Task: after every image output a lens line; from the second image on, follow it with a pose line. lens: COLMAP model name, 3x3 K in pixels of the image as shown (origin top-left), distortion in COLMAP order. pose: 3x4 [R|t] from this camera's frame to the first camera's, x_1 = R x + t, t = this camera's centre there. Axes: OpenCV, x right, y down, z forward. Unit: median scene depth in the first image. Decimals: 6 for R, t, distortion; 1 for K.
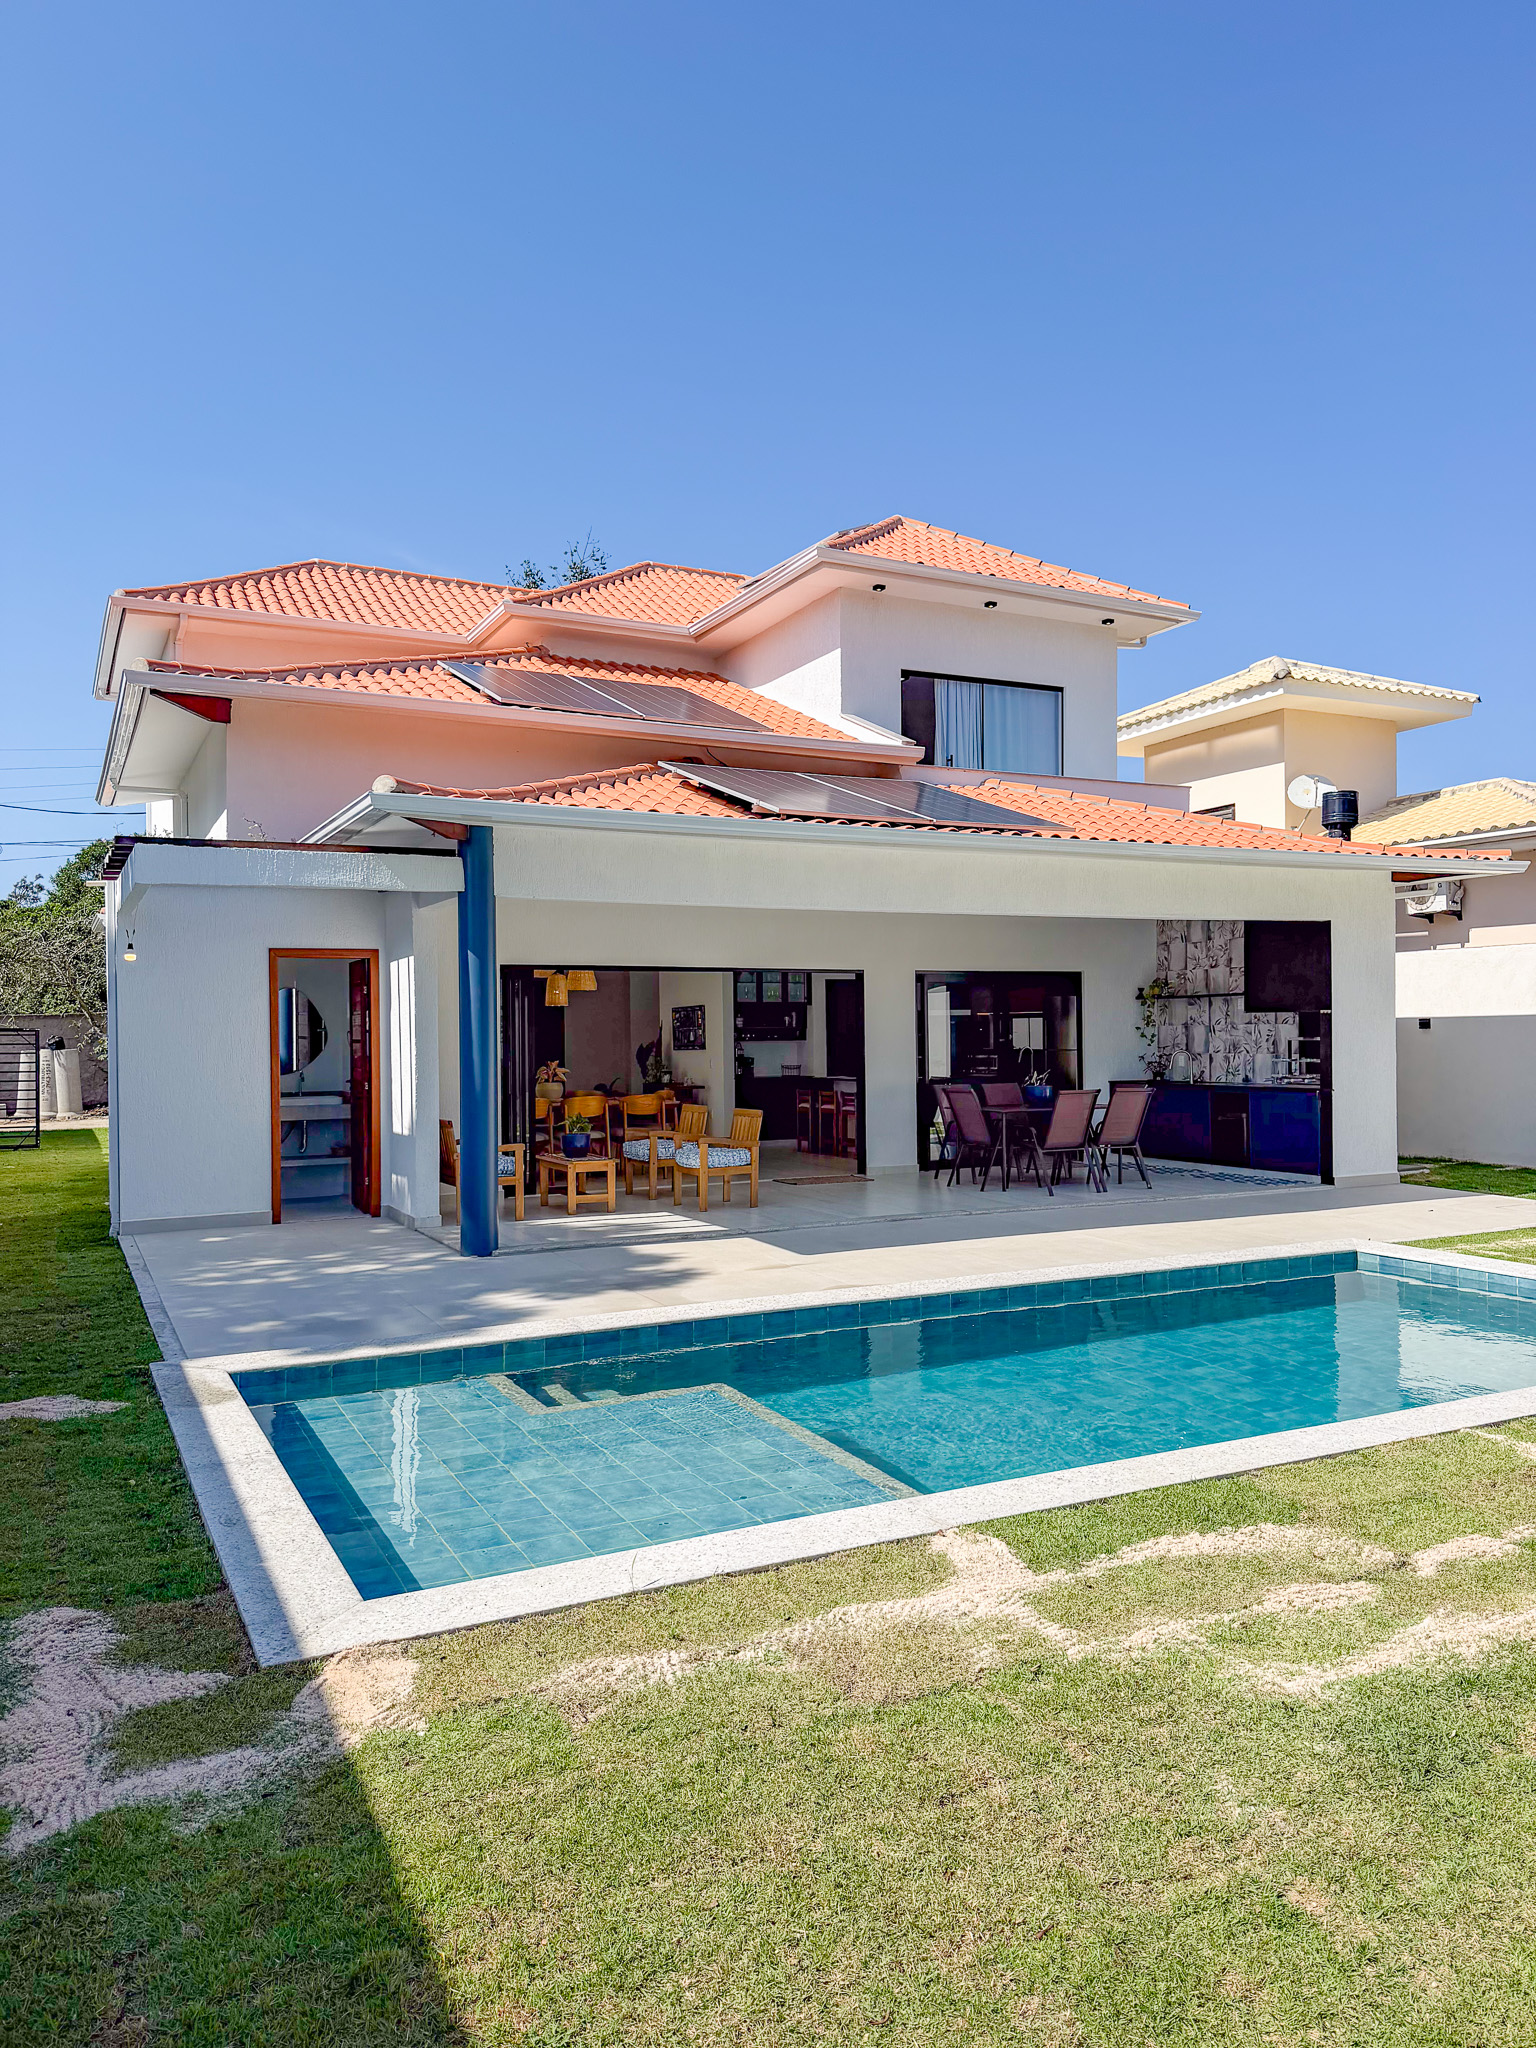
lens RADIAL K [[1460.1, 0, 773.0], [0, 1460.1, 1027.3], [0, 0, 1]] dist [0.061665, -0.052145]
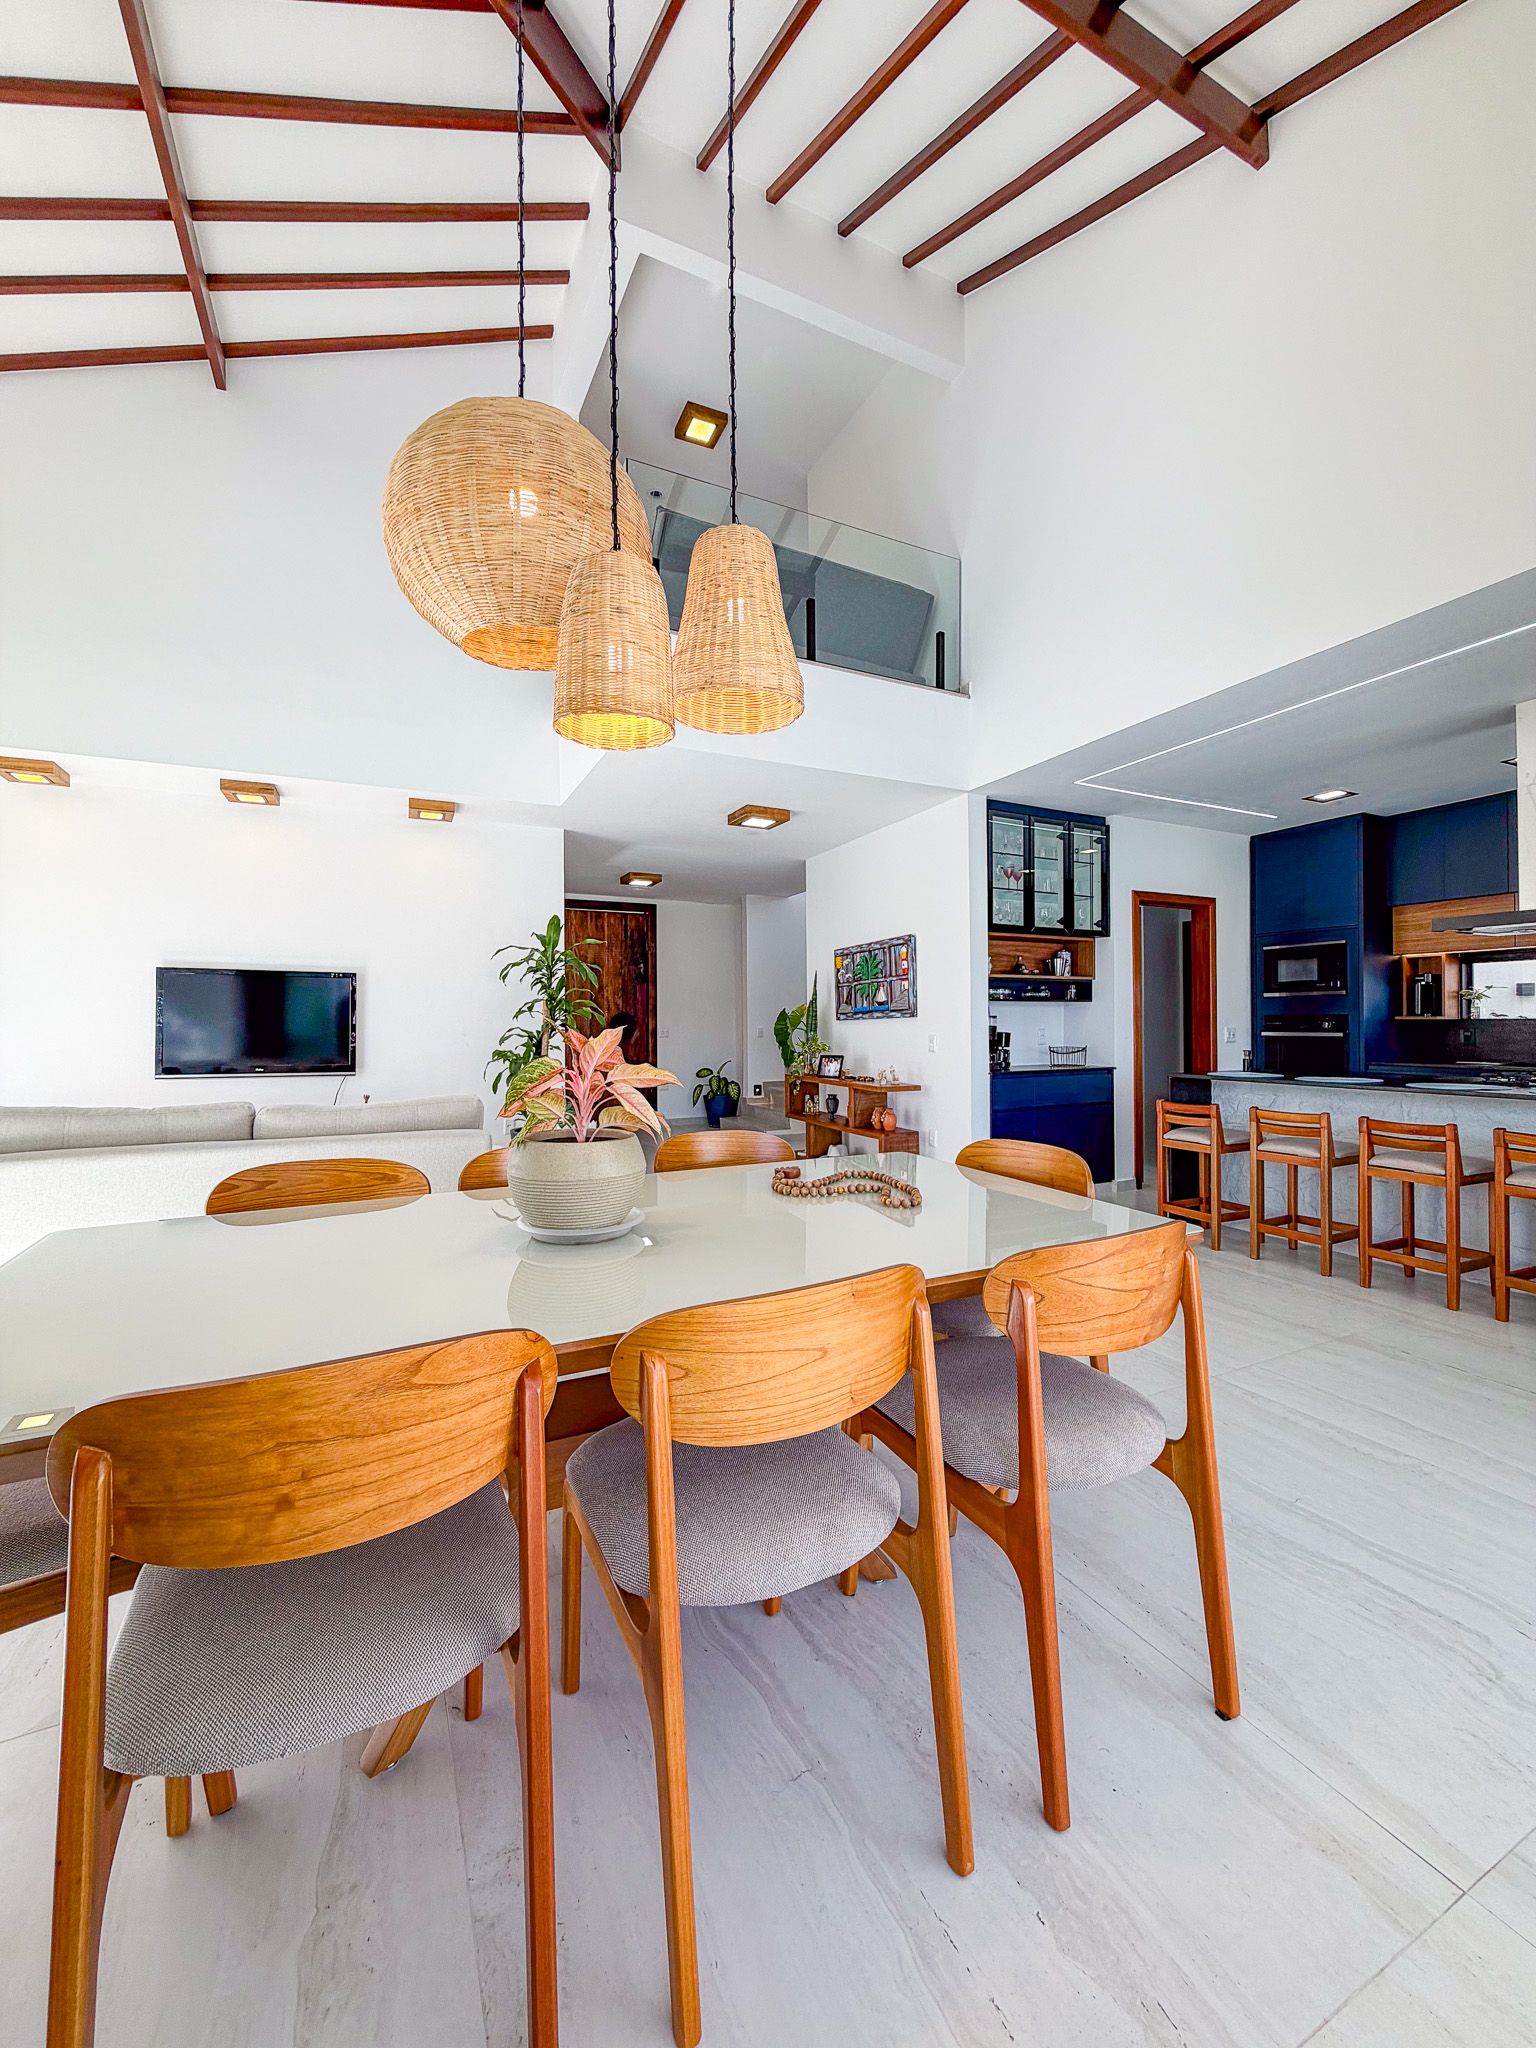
lens RADIAL K [[824.6, 0, 773.1], [0, 824.6, 1018.9], [0, 0, 1]] dist [0.000438, 0.001285]
pose [[0.999984, 0.005193, -0.002160, -0.157068], [-0.005200, 0.999981, -0.003236, 0.027428], [0.002143, 0.003248, 0.999992, 1.105989]]
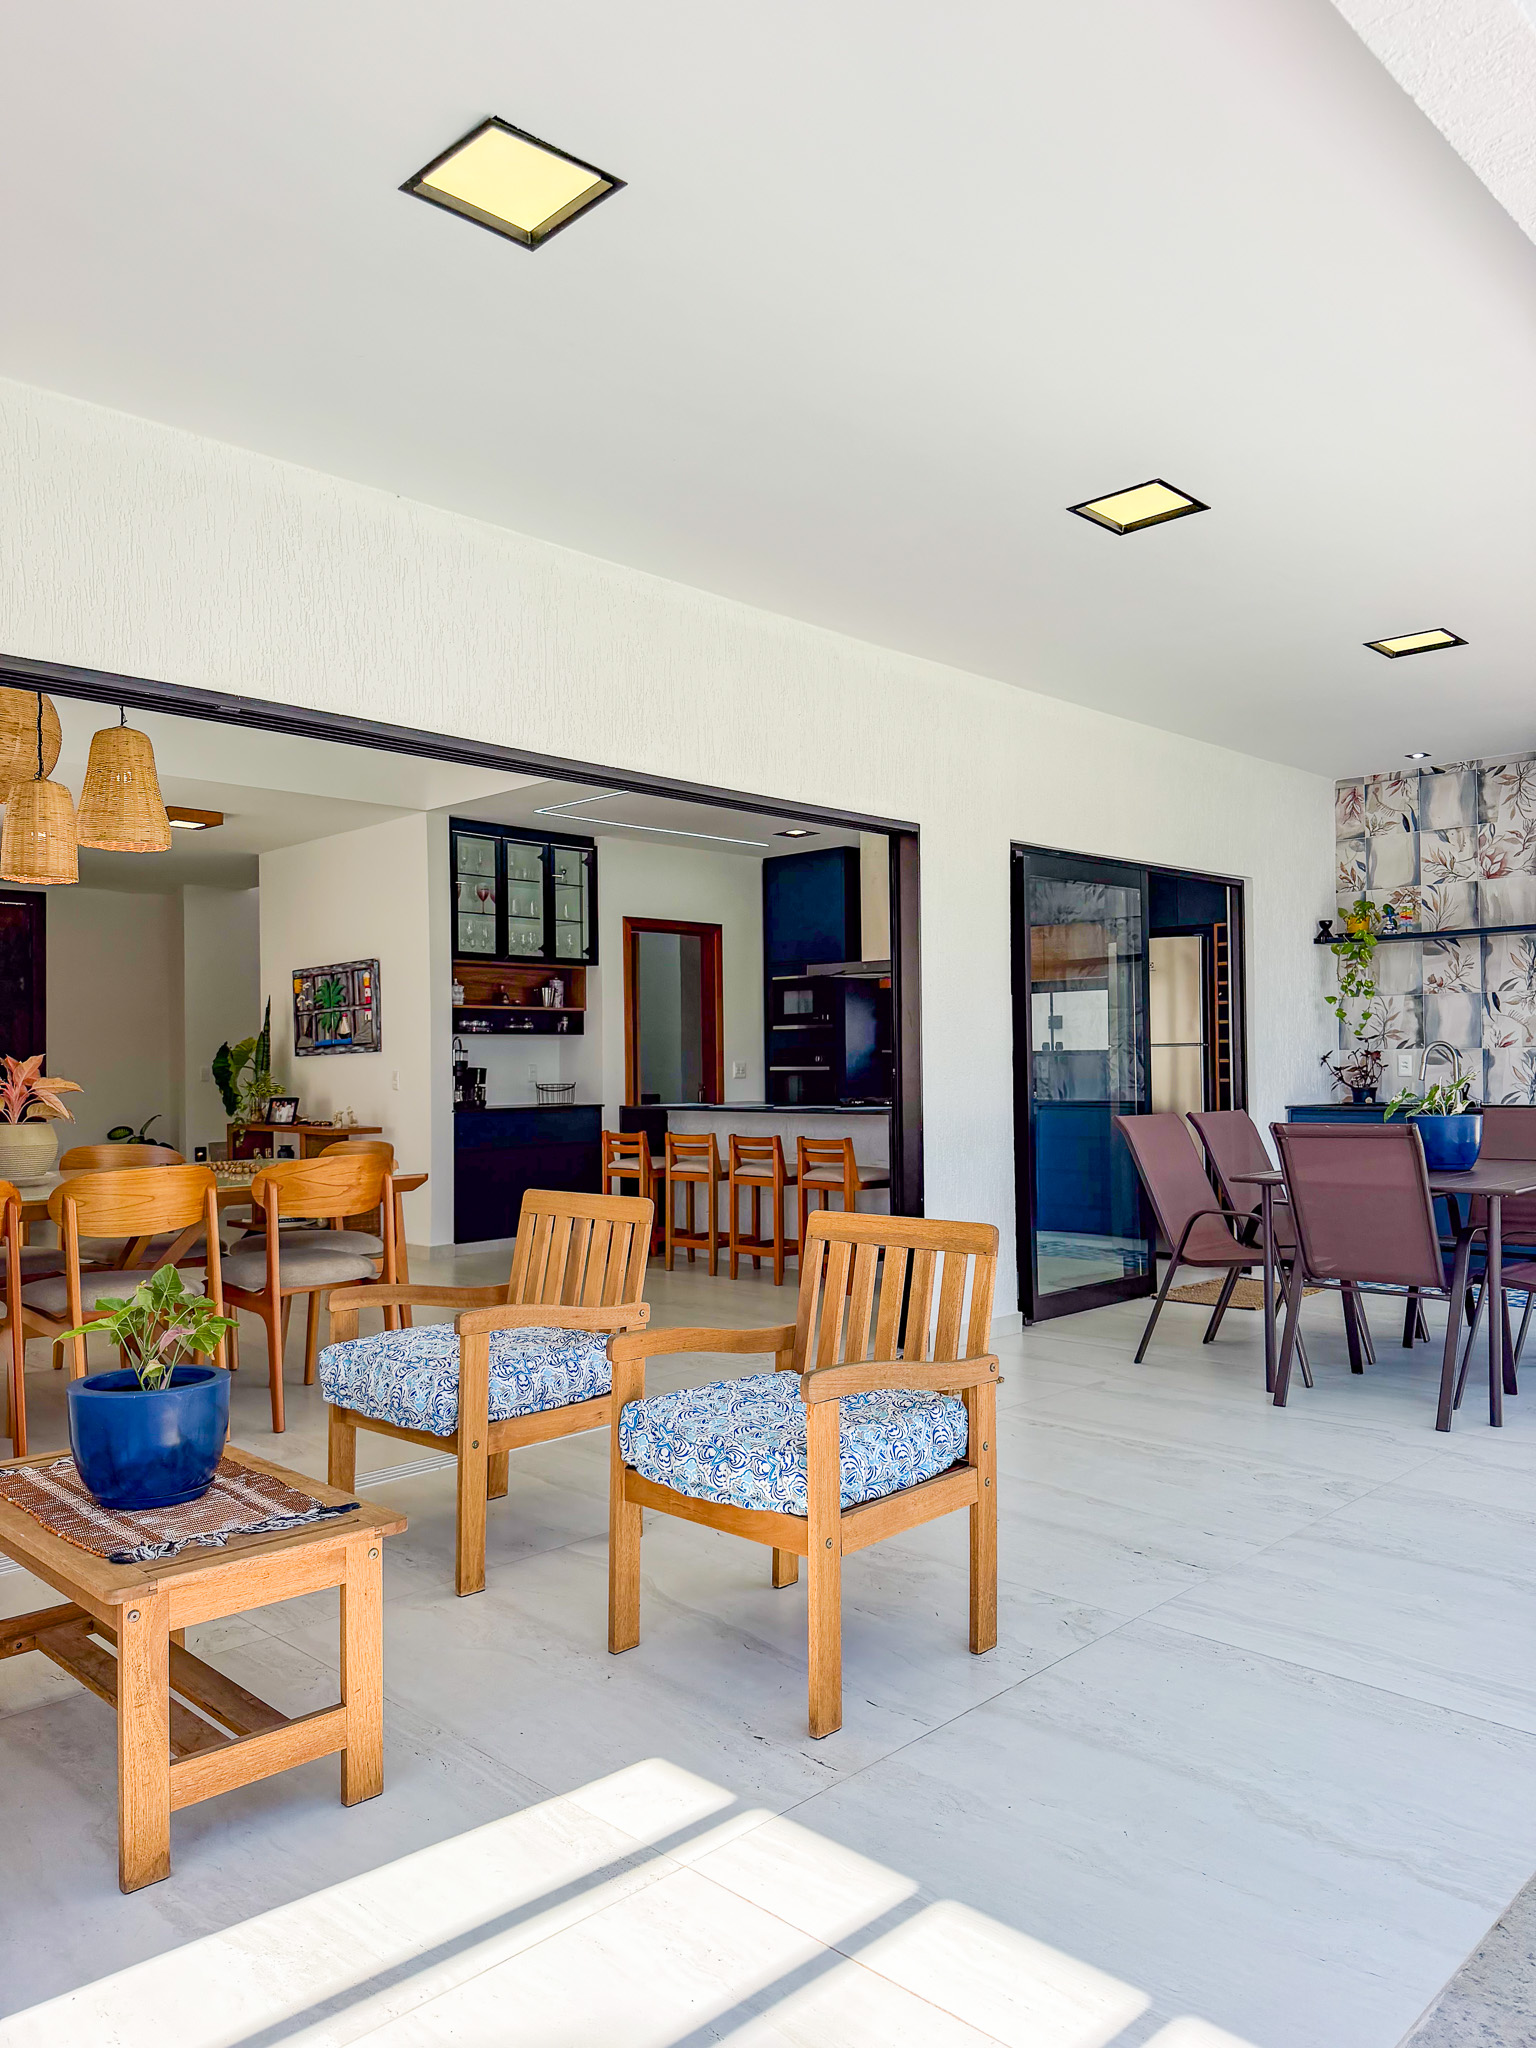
lens RADIAL K [[1460.1, 0, 798.7], [0, 1460.1, 1039.7], [0, 0, 1]] dist [0.061665, -0.052145]
pose [[0.943223, 0.005606, 0.332113, -0.121932], [-0.000010, 0.999858, -0.016848, 0.030969], [-0.332160, 0.015888, 0.943089, 0.794487]]
